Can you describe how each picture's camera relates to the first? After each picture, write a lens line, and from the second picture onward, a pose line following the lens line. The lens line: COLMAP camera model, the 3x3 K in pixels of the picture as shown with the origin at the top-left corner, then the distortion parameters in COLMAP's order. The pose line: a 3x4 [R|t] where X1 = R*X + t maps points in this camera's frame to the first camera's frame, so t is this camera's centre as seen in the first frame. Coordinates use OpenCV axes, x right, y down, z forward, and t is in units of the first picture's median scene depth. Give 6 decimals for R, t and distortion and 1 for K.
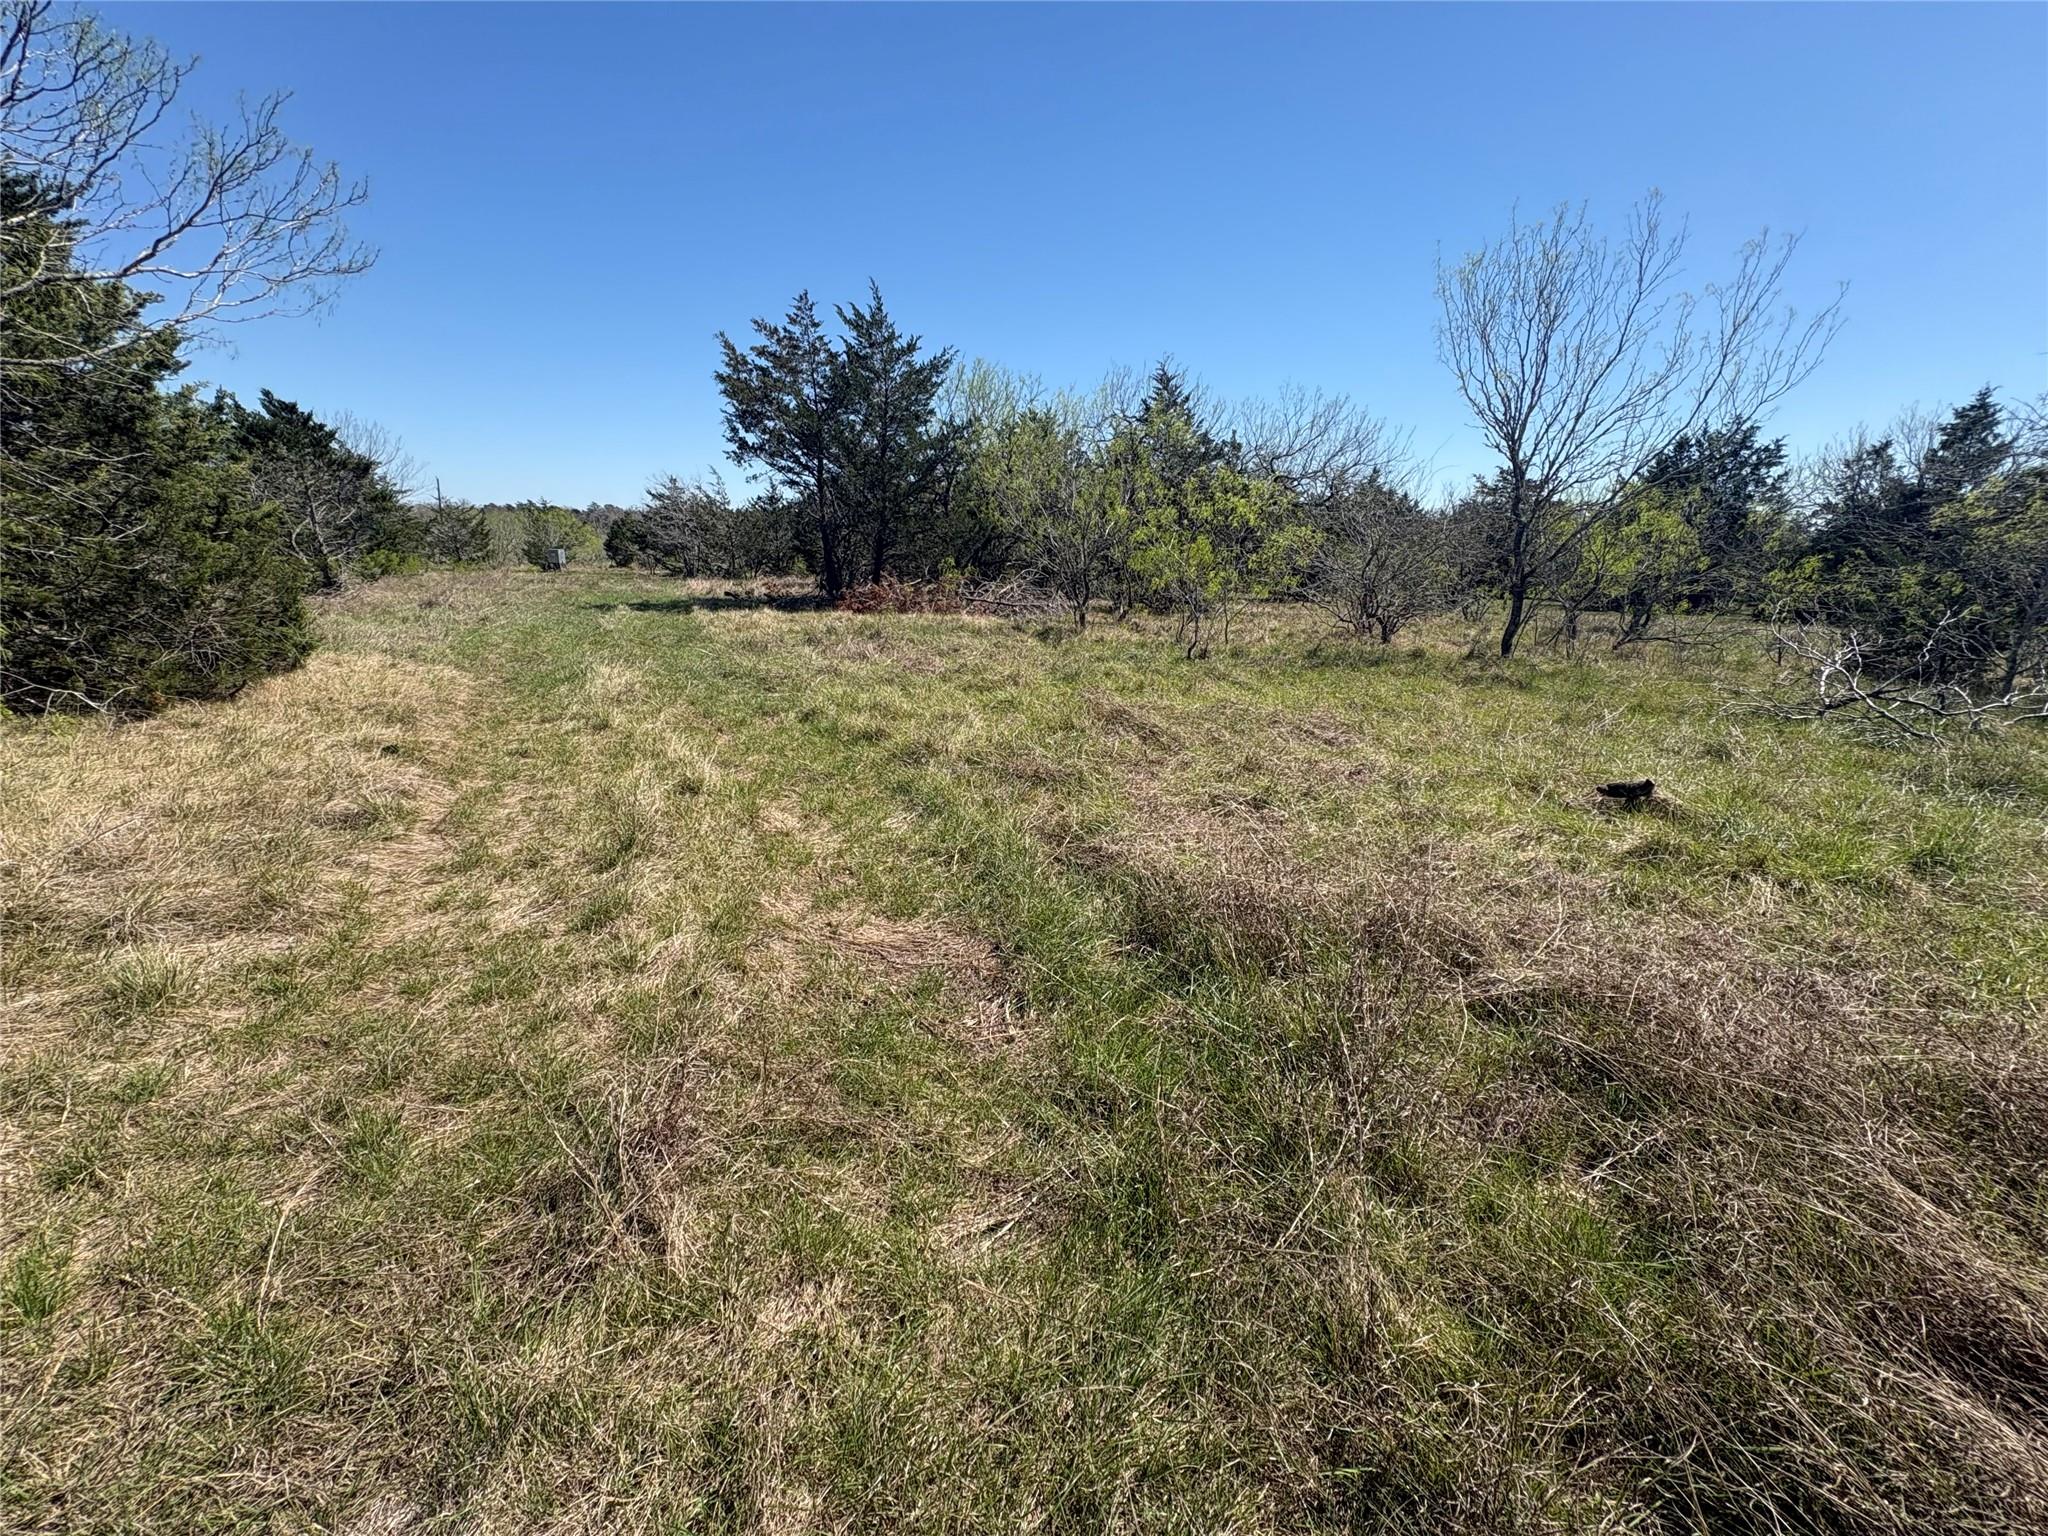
lens RADIAL K [[813.0, 0, 1025.0], [0, 813.0, 772.1], [0, 0, 1]] dist [0.000021, 0.000793]
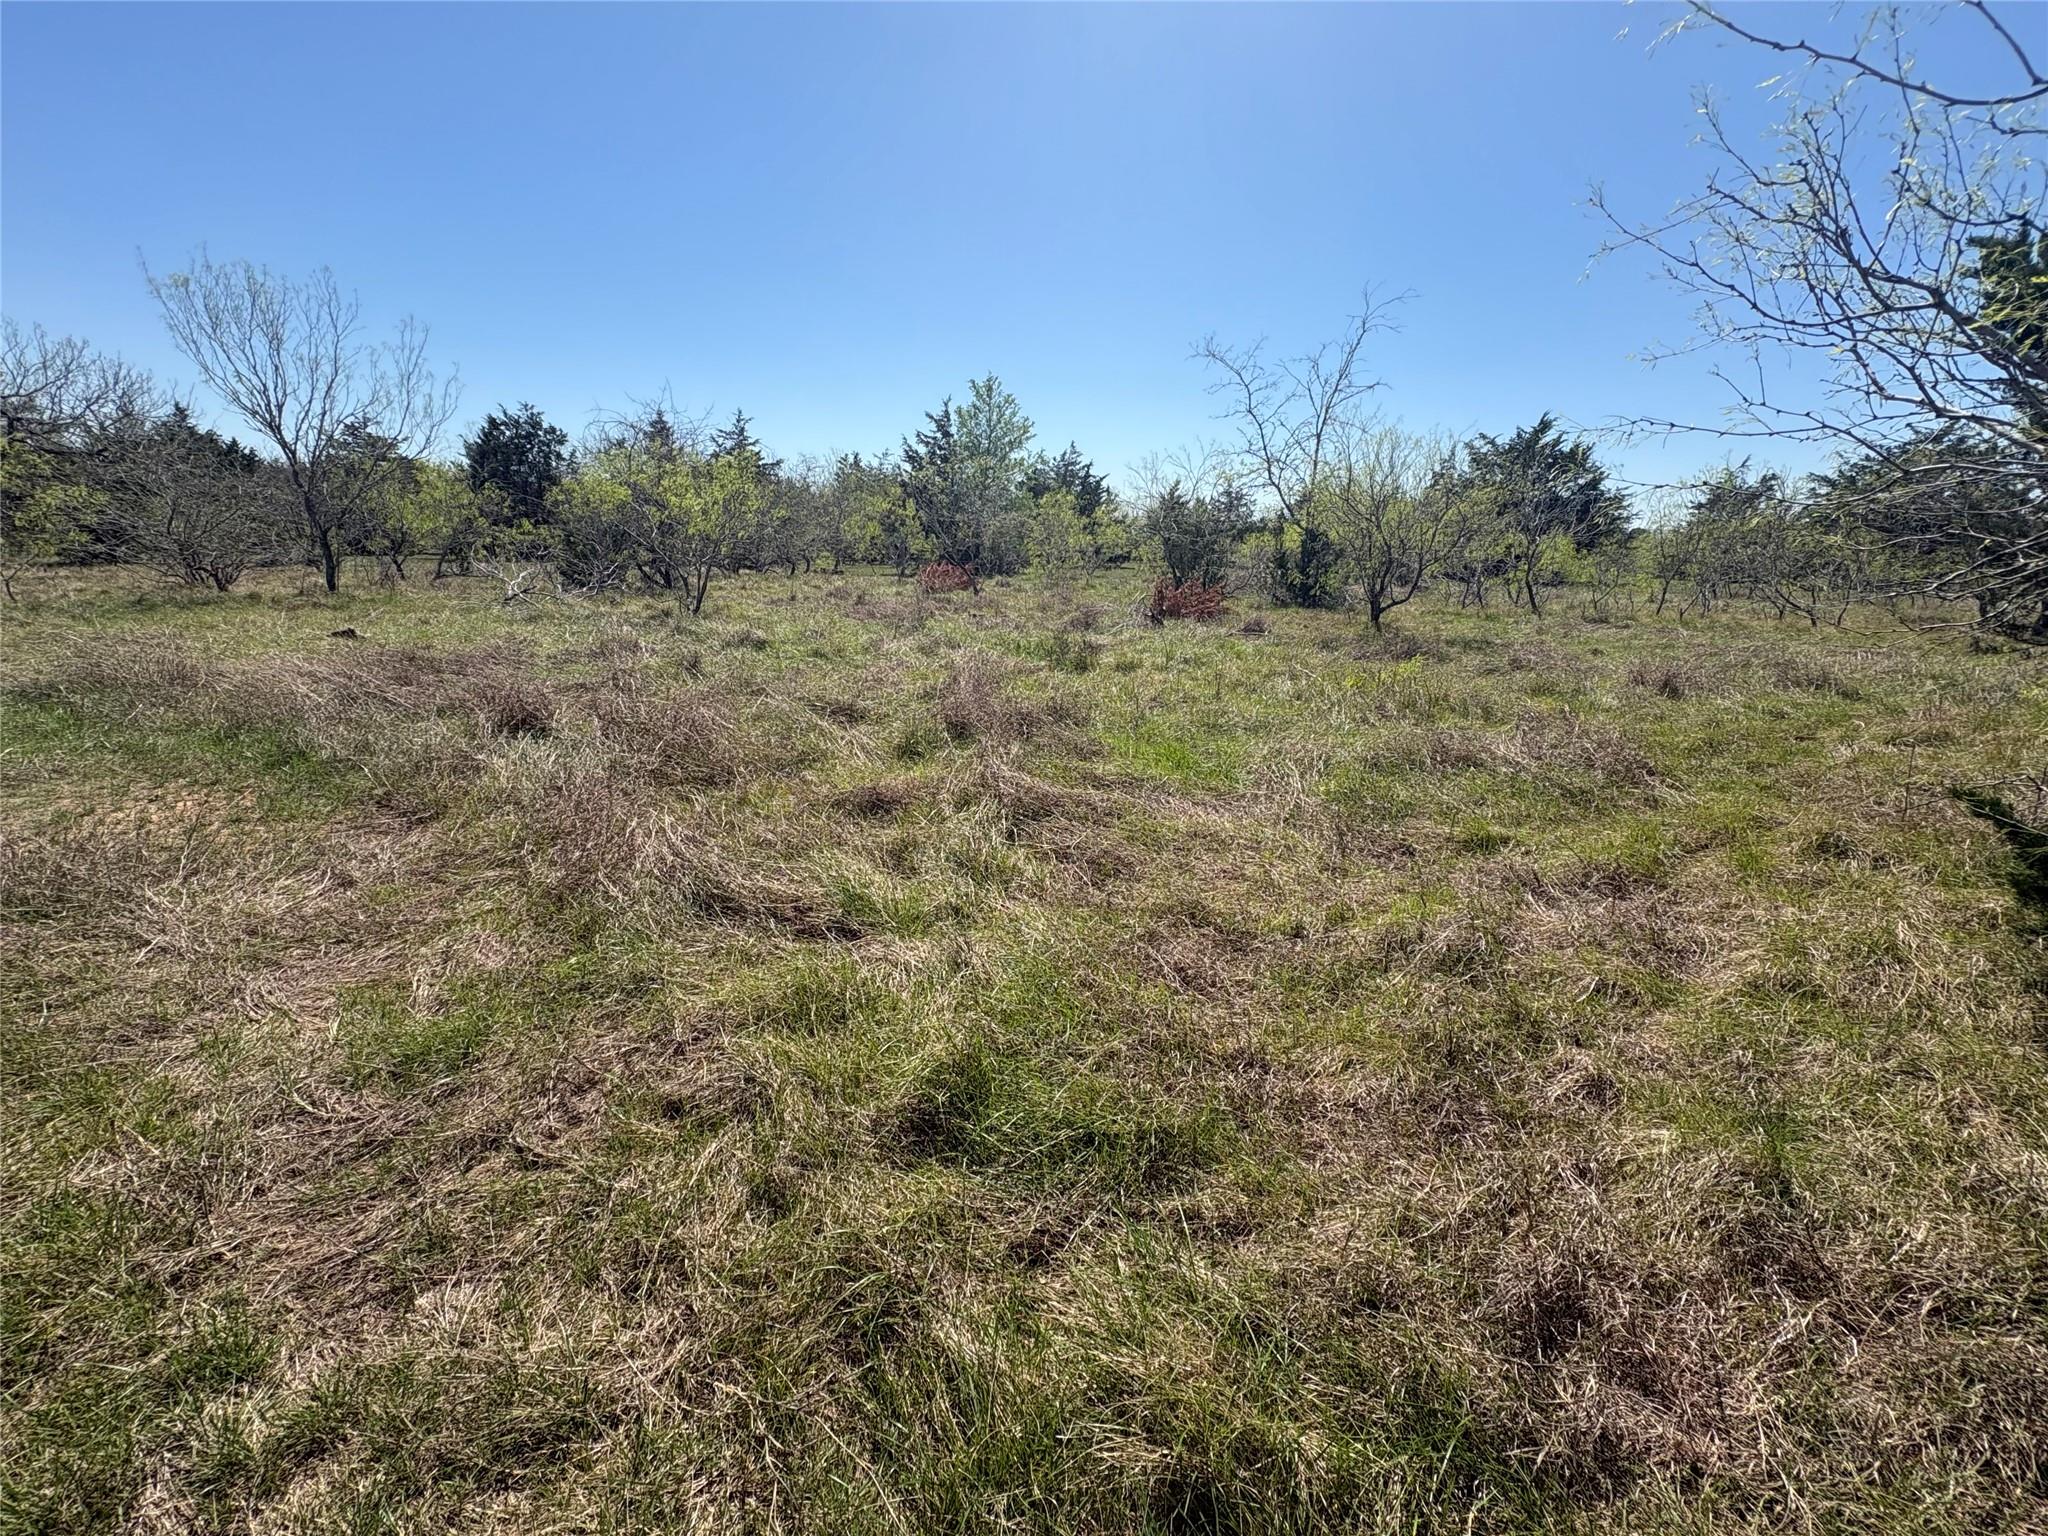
lens RADIAL K [[813.0, 0, 1029.8], [0, 813.0, 768.0], [0, 0, 1]] dist [0.000021, 0.000793]
pose [[0.414552, -0.255115, 0.873535, -0.175277], [0.217776, 0.959821, 0.176965, 0.142937], [-0.883584, 0.116874, 0.453454, -0.572105]]
